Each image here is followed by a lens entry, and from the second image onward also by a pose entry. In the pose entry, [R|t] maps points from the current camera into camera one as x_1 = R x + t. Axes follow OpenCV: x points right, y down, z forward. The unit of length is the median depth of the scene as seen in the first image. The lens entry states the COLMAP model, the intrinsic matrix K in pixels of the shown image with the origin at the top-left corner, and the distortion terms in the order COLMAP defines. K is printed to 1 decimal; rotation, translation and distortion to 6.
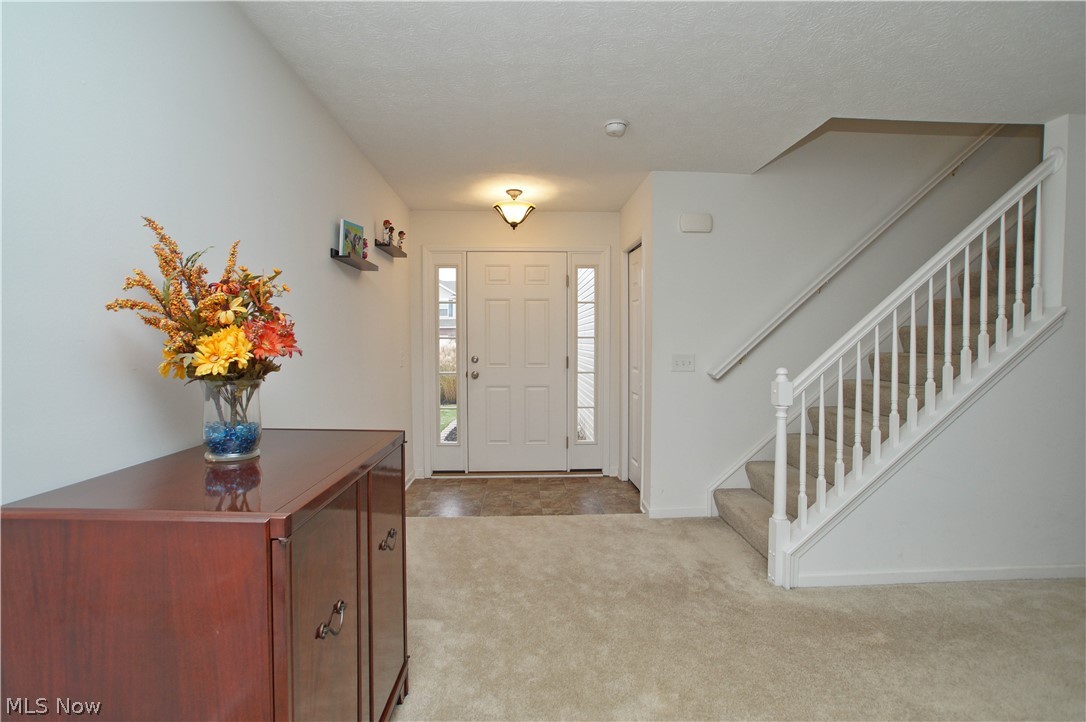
lens RADIAL K [[527.1, 0, 543.0], [0, 527.1, 361.0], [0, 0, 1]] dist [-0.073268, 0.034914]
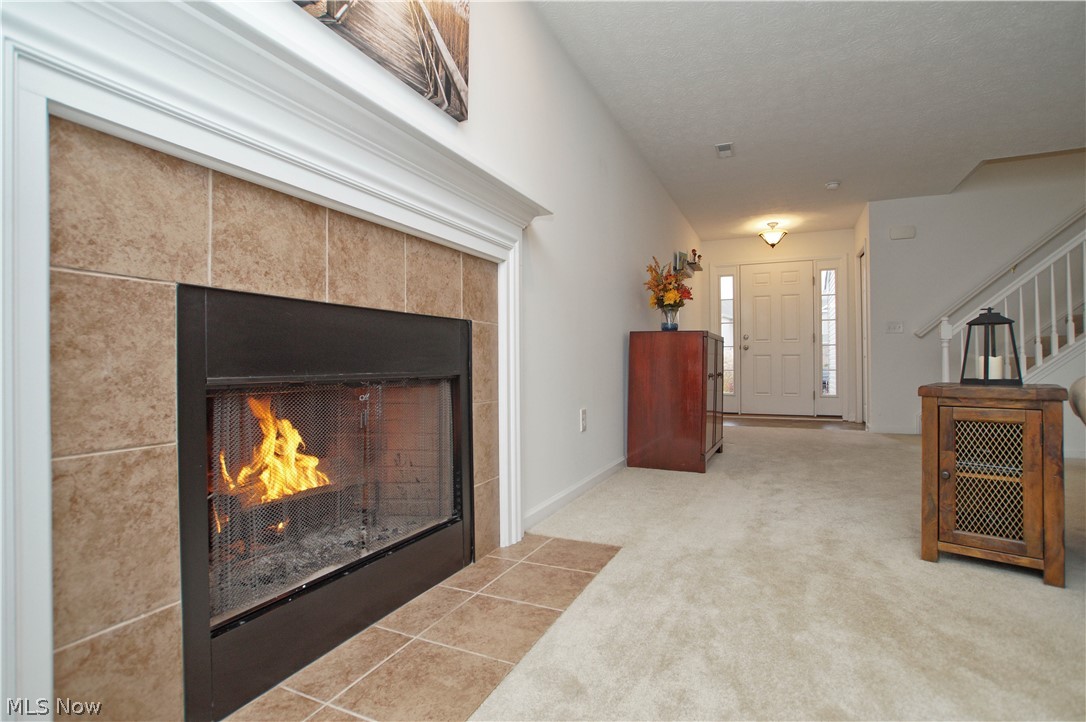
lens RADIAL K [[524.9, 0, 543.0], [0, 524.9, 361.0], [0, 0, 1]] dist [-0.076743, 0.030461]
pose [[0.889178, -0.003606, -0.457548, 0.038972], [-0.016296, 0.999085, -0.039541, 0.162466], [0.457272, 0.042615, 0.888306, -0.685989]]
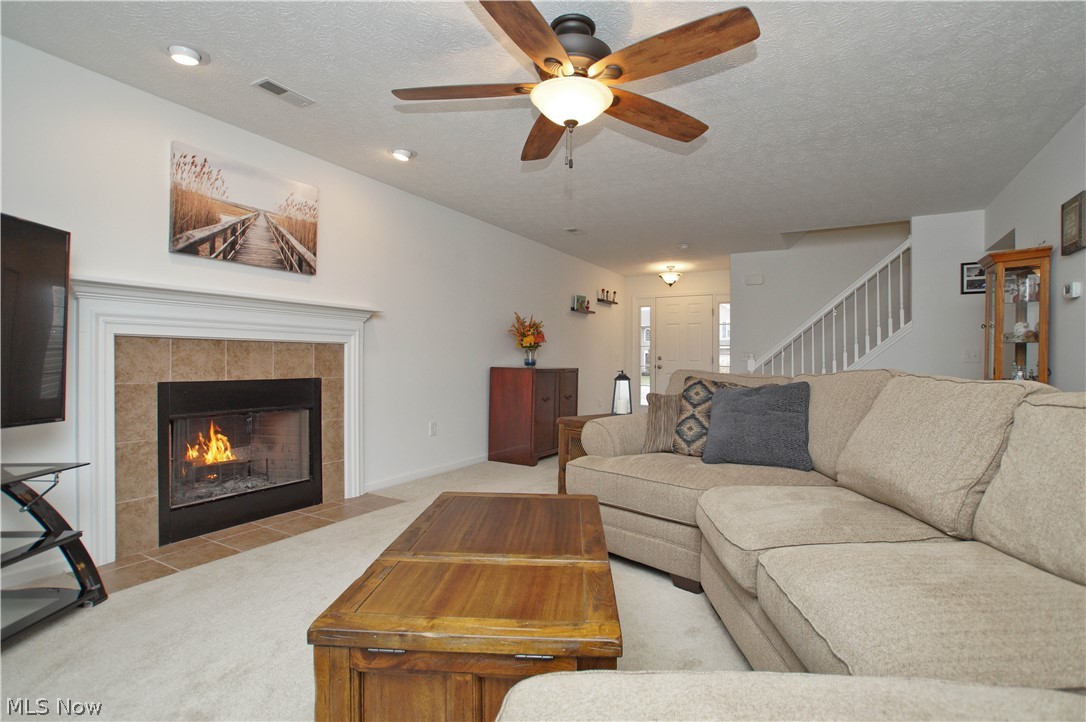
lens RADIAL K [[527.1, 0, 543.0], [0, 527.1, 361.0], [0, 0, 1]] dist [-0.073268, 0.034914]
pose [[0.843214, 0.006171, -0.537543, 0.603413], [-0.028557, 0.999036, -0.033327, 0.095204], [0.536820, 0.043452, 0.842577, -0.861907]]
